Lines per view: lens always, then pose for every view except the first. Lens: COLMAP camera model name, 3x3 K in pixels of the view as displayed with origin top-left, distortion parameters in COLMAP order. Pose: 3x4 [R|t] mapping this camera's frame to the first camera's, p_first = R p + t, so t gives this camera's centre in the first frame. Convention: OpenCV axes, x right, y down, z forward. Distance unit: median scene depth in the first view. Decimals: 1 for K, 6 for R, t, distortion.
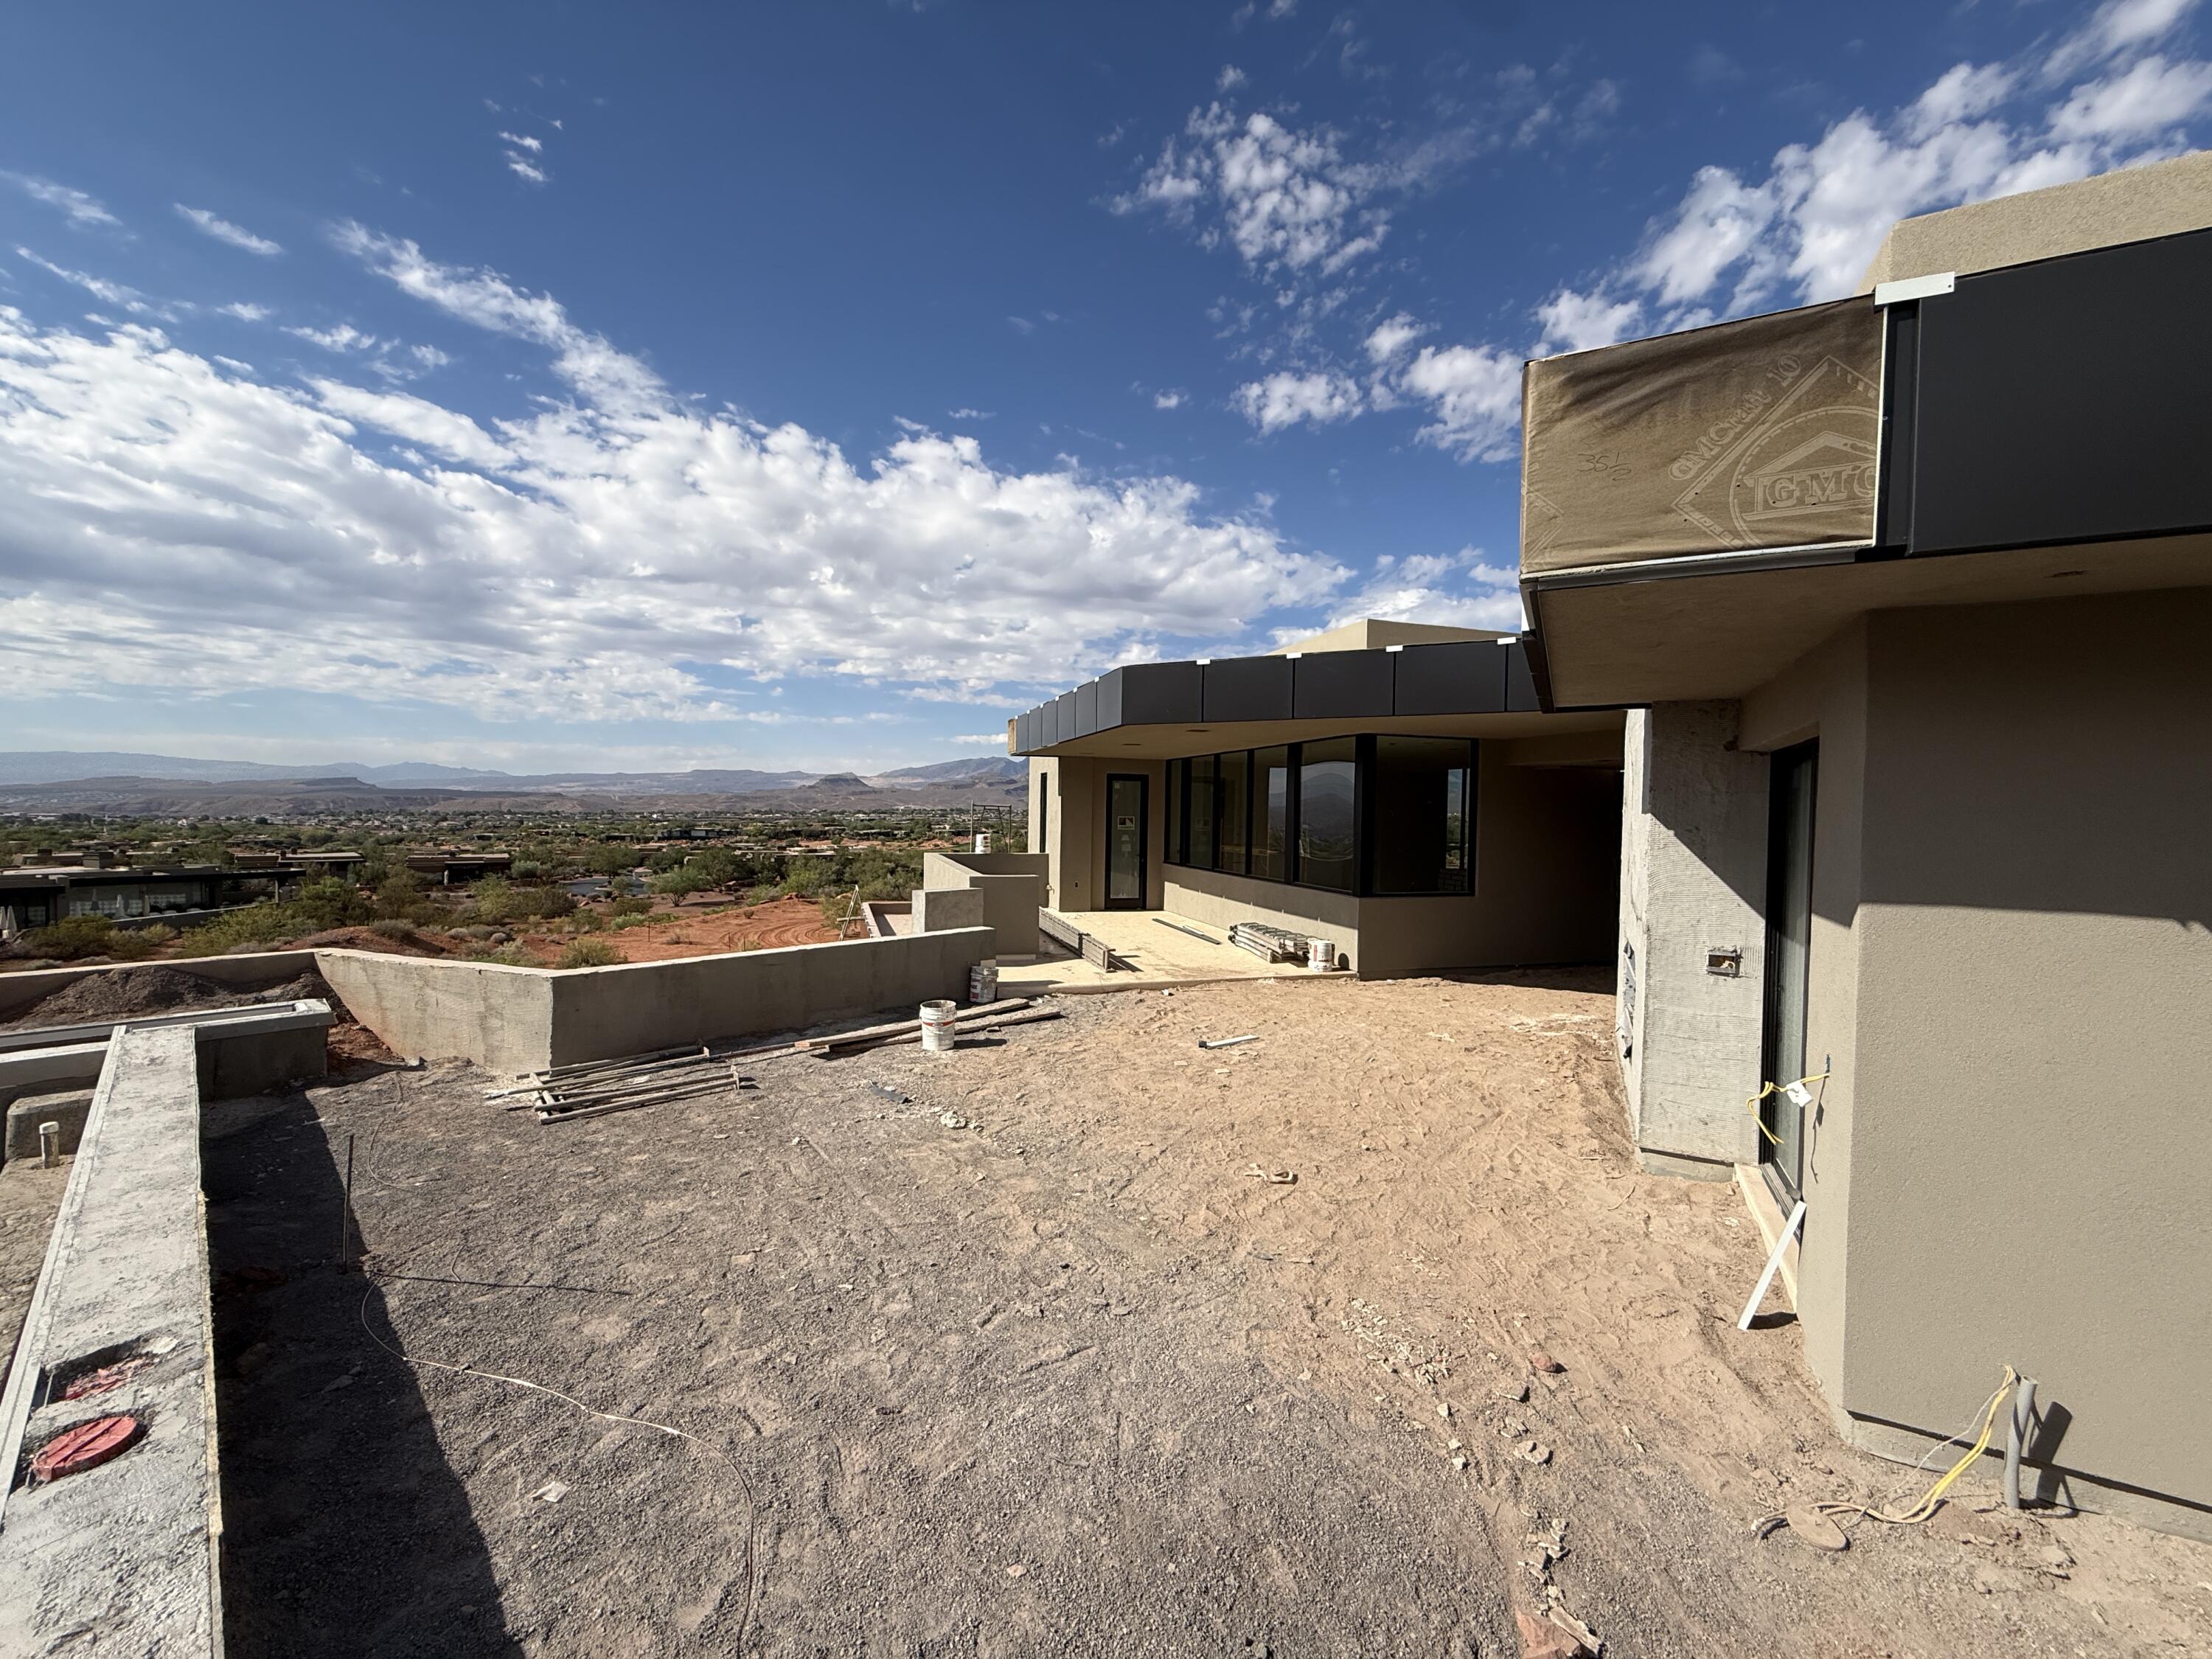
lens RADIAL K [[888.1, 0, 1103.5], [0, 888.1, 844.5], [0, 0, 1]] dist [0.000996, 0.000364]
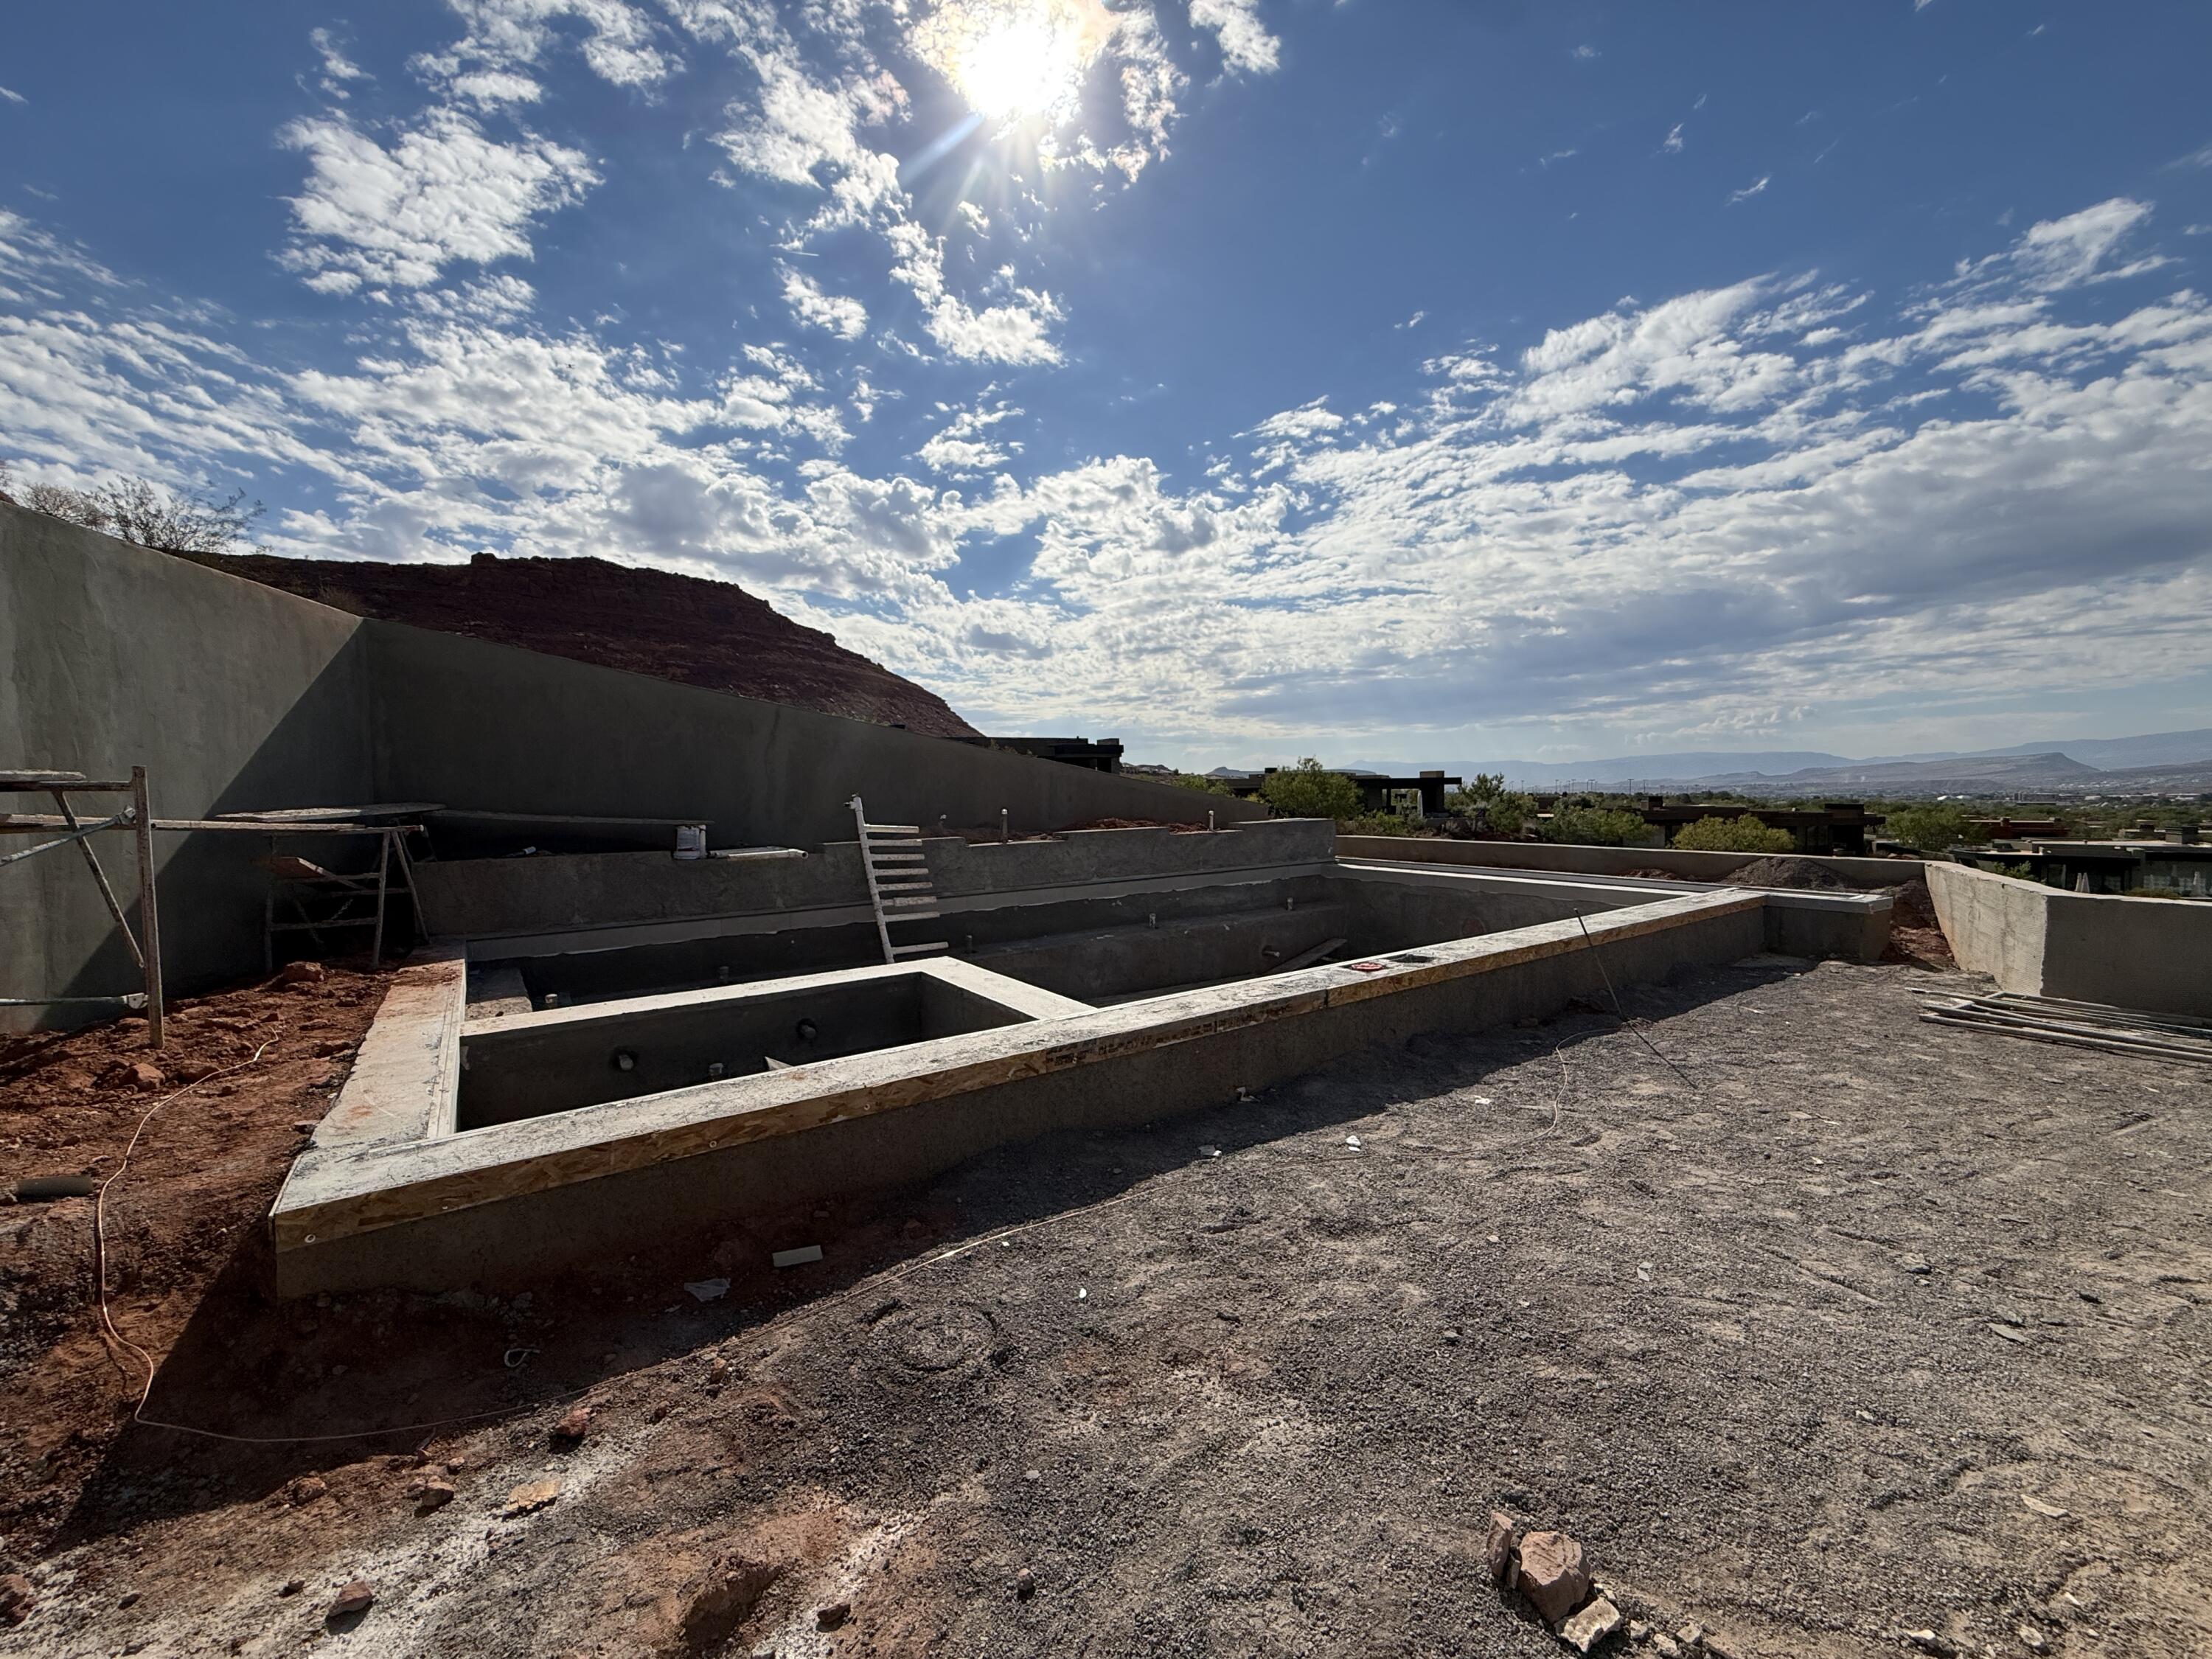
lens RADIAL K [[888.1, 0, 1102.0], [0, 888.1, 824.1], [0, 0, 1]] dist [0.000996, 0.000364]
pose [[-0.185151, 0.029297, -0.982273, 0.419089], [-0.030906, 0.998887, 0.035619, 0.076205], [0.982224, 0.036953, -0.184039, 0.236648]]
